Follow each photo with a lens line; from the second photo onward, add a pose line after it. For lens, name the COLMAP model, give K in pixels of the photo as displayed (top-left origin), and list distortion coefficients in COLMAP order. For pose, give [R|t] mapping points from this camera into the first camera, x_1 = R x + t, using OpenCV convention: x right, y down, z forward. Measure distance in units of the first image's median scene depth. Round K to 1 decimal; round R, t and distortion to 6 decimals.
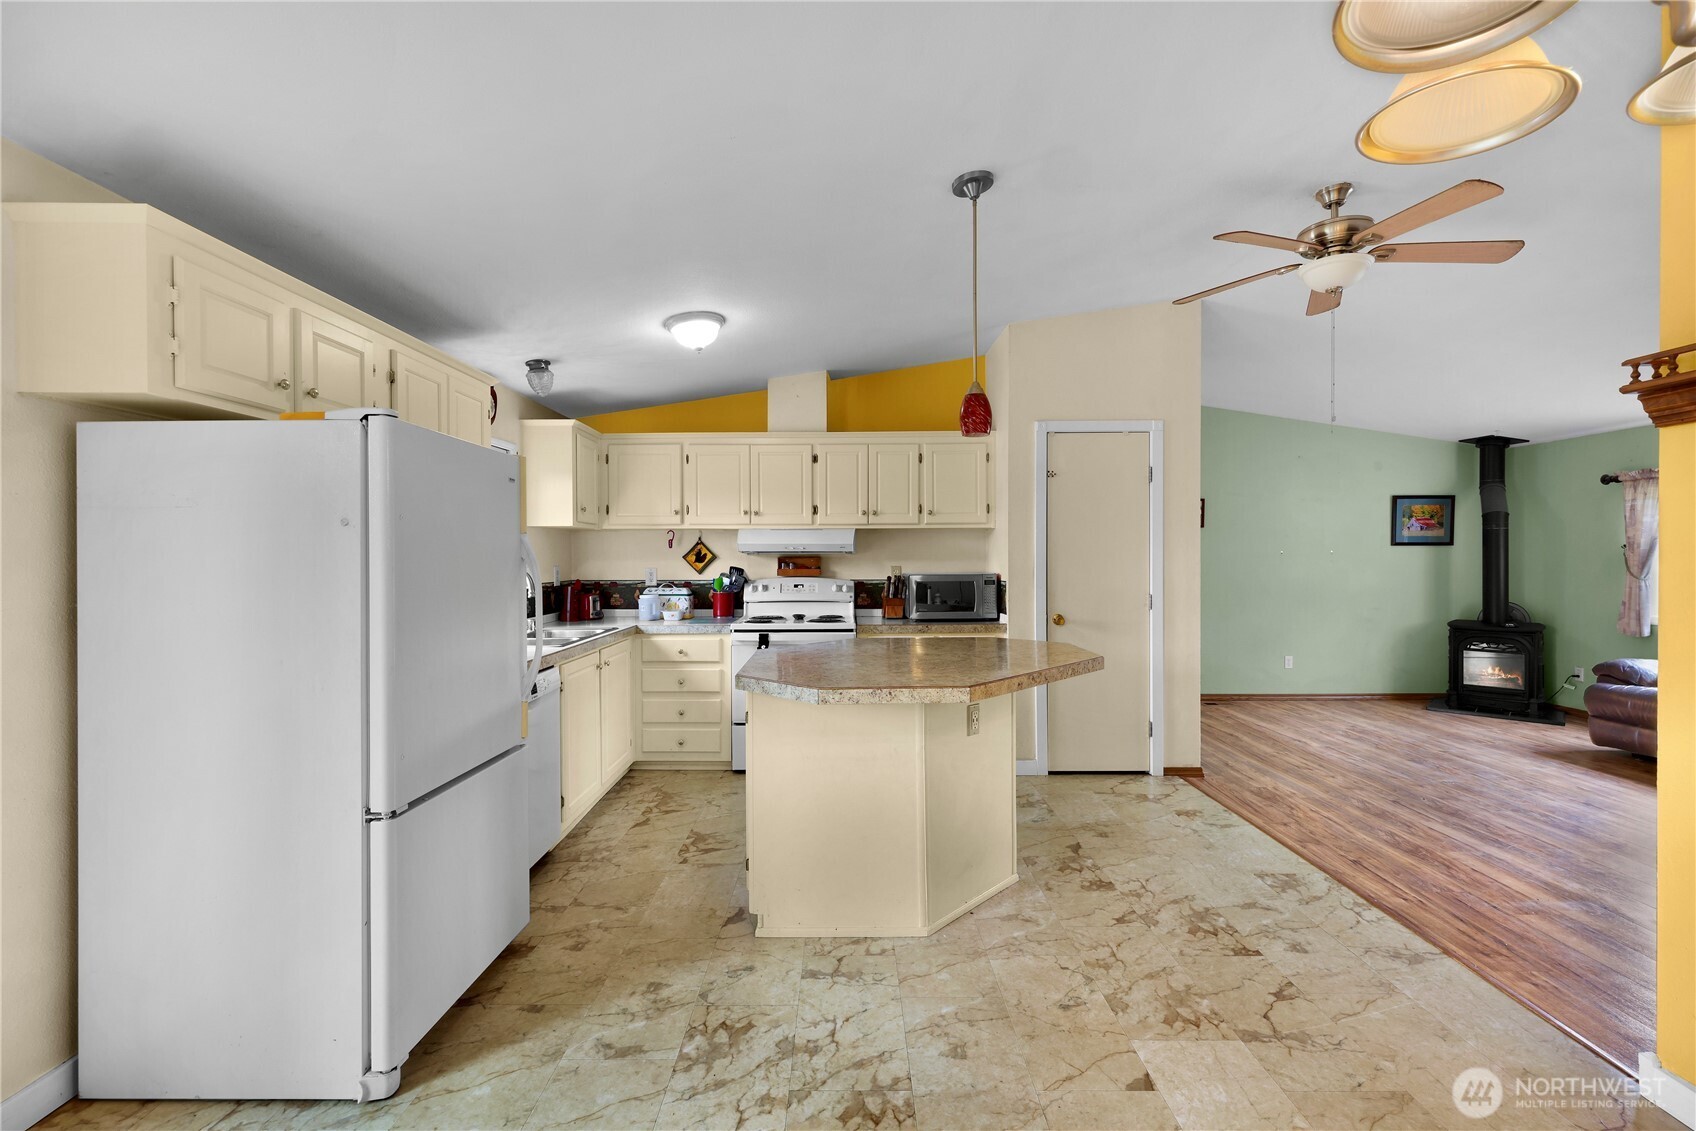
lens RADIAL K [[717.9, 0, 846.9], [0, 717.9, 561.9], [0, 0, 1]] dist [0.001208, 0.000339]
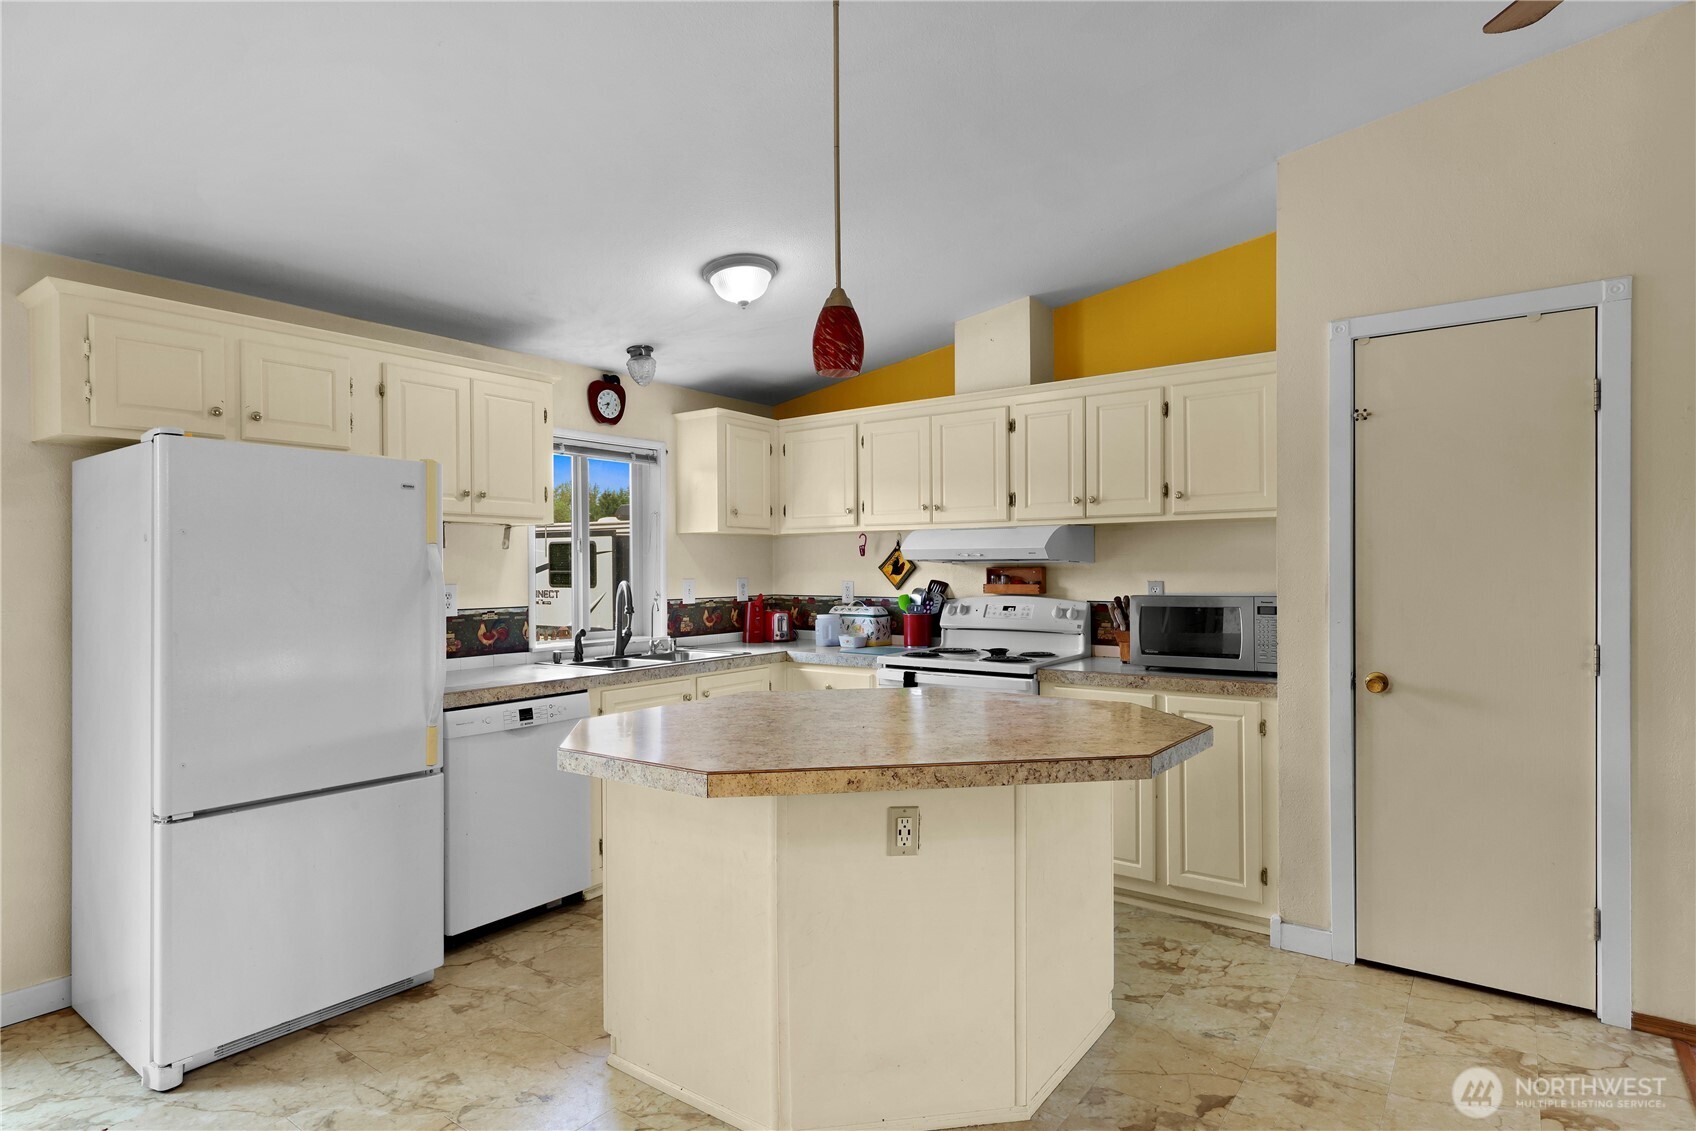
lens RADIAL K [[901.9, 0, 844.8], [0, 901.9, 577.1], [0, 0, 1]] dist [0.003787, -0.000357]
pose [[0.806821, 0.005029, -0.590775, 0.342858], [-0.001437, 0.999978, 0.006551, -0.002785], [0.590794, -0.004436, 0.806810, 0.197265]]
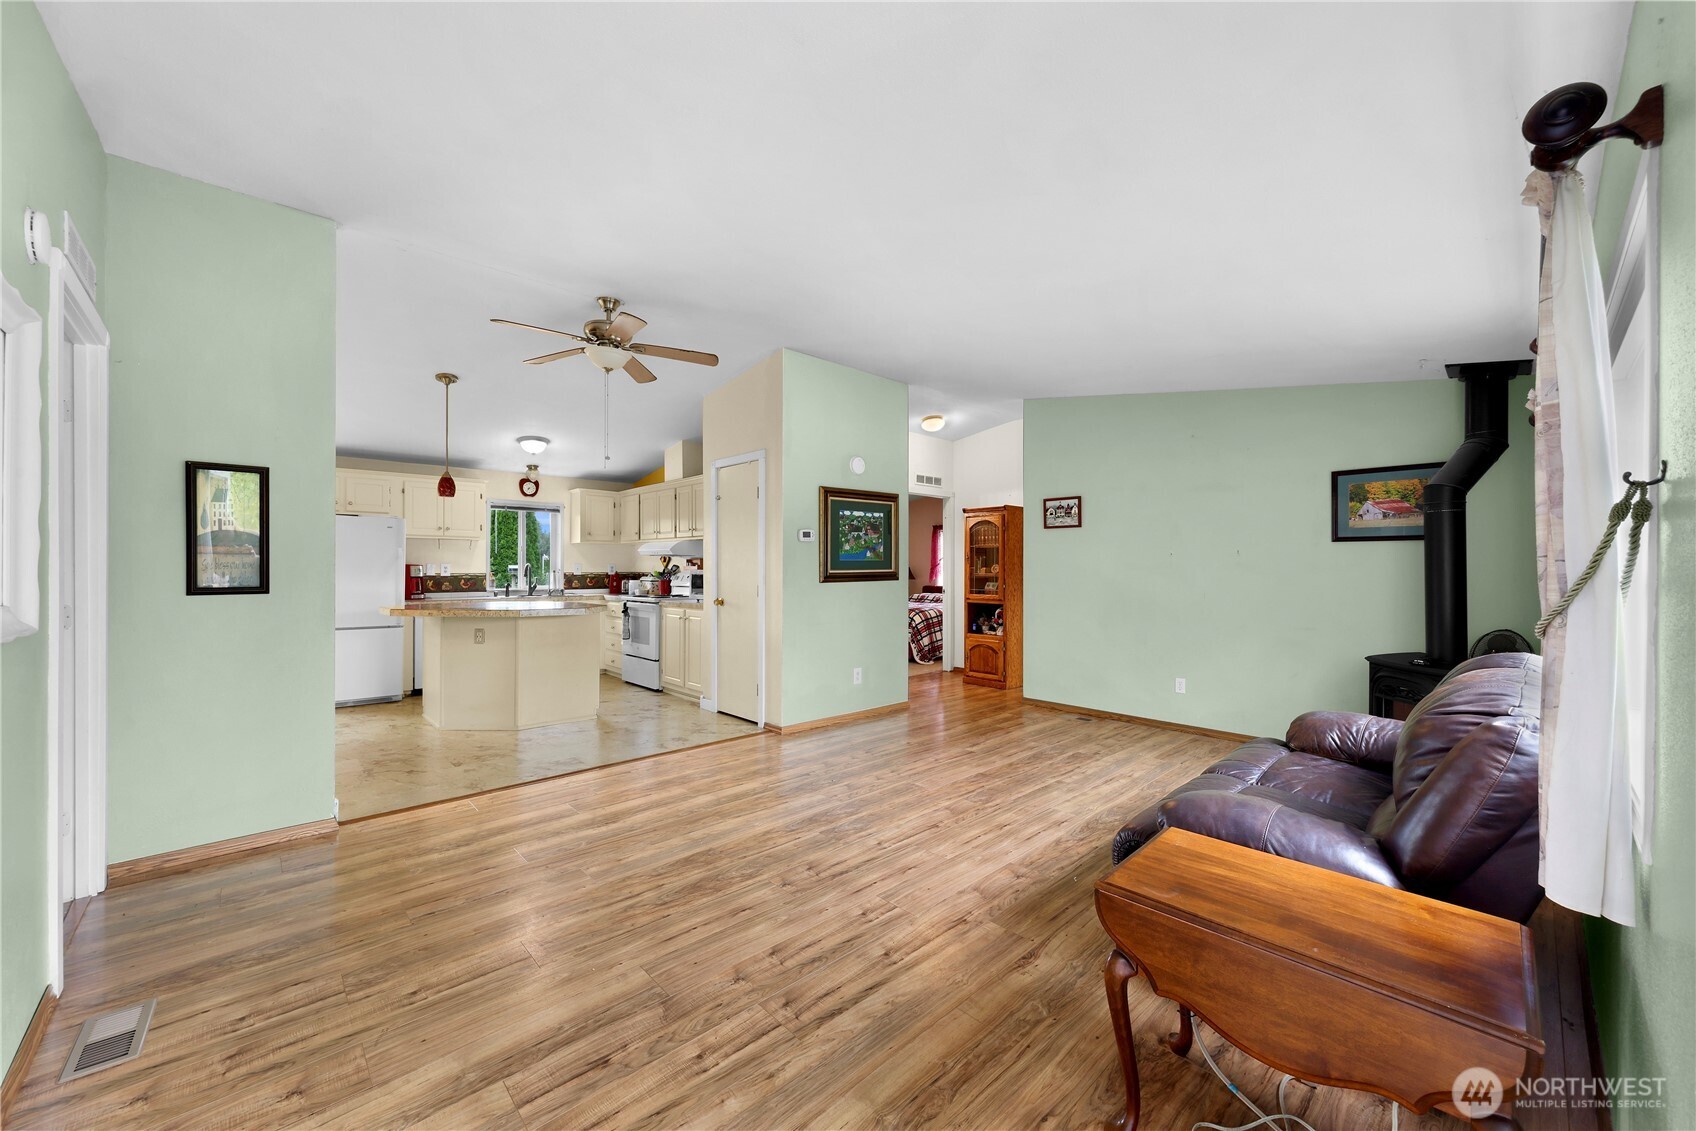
lens RADIAL K [[640.6, 0, 845.0], [0, 640.6, 565.7], [0, 0, 1]] dist [0.010137, 0.000056]
pose [[0.684913, 0.003890, -0.728615, 1.254605], [-0.009846, 0.999944, -0.003917, 0.011606], [0.728559, 0.009856, 0.684912, 0.297295]]
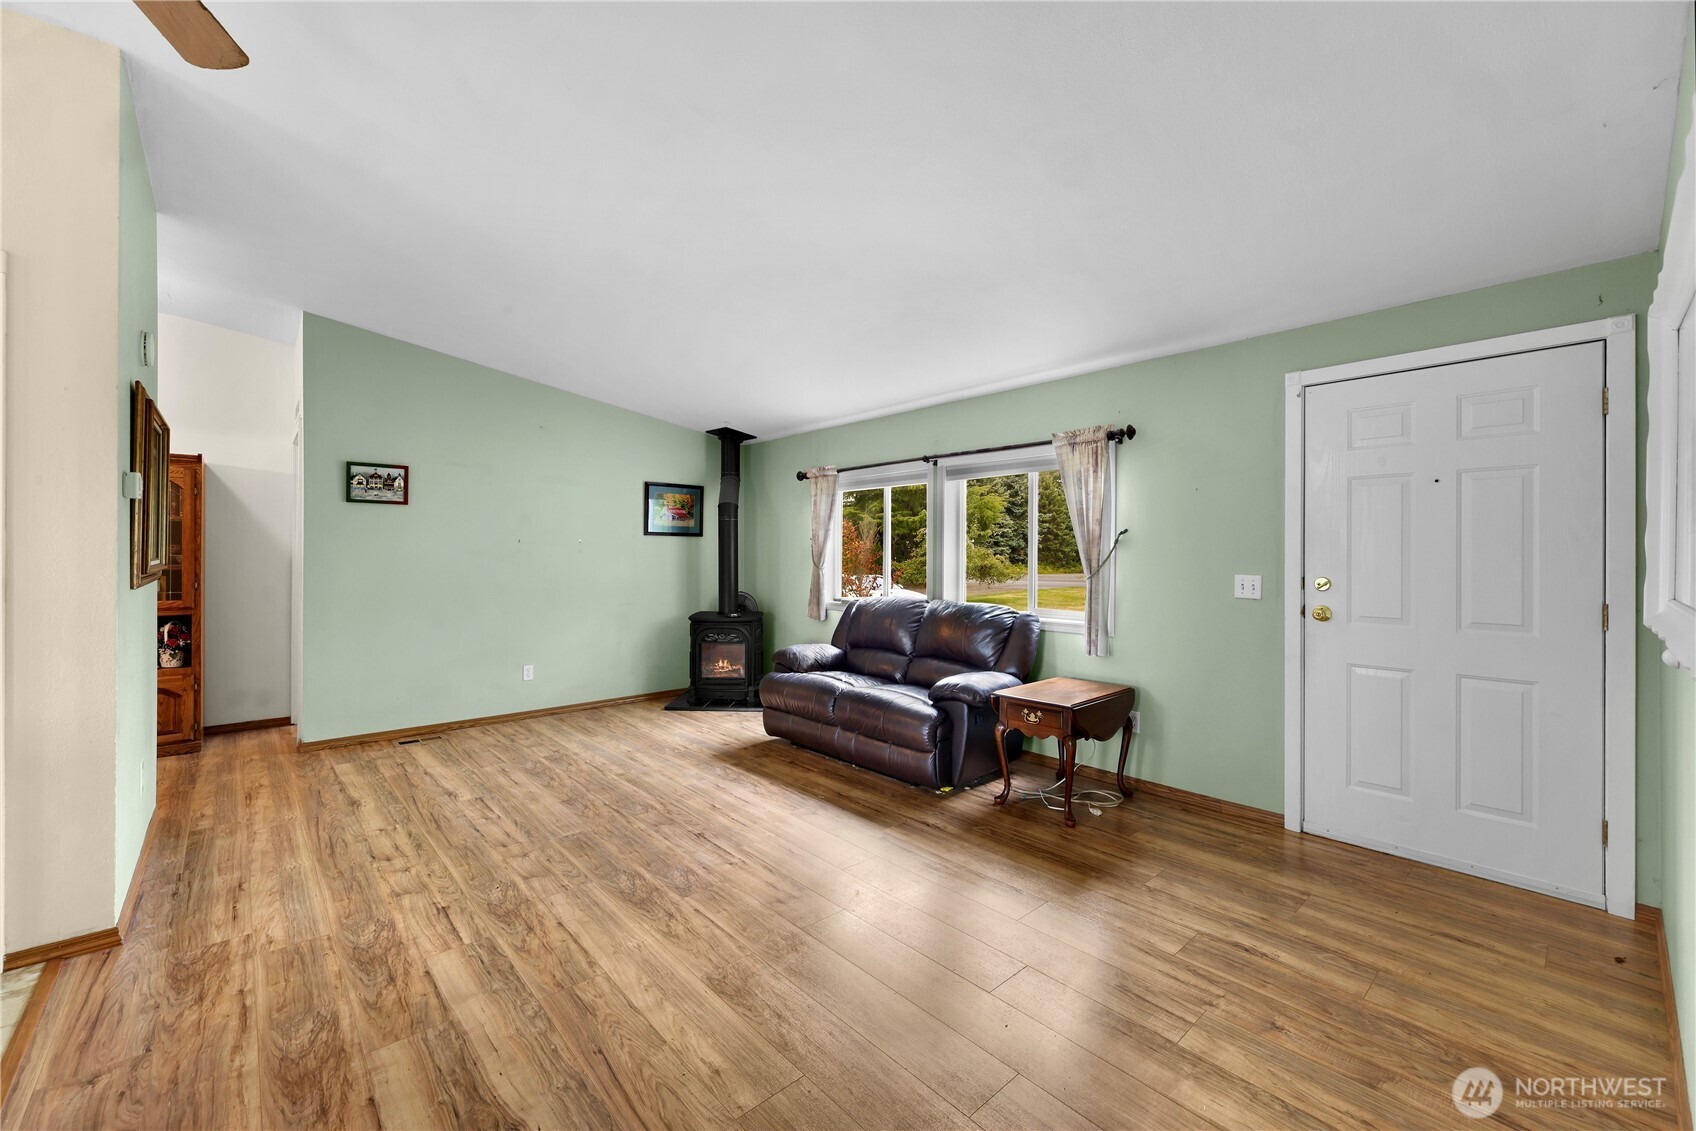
lens RADIAL K [[679.1, 0, 841.7], [0, 679.1, 557.6], [0, 0, 1]] dist [0.006755, -0.000688]
pose [[0.745723, 0.003387, 0.666247, 0.509371], [-0.001126, 0.999992, -0.003824, 0.013140], [-0.666255, 0.002102, 0.745721, 0.243247]]
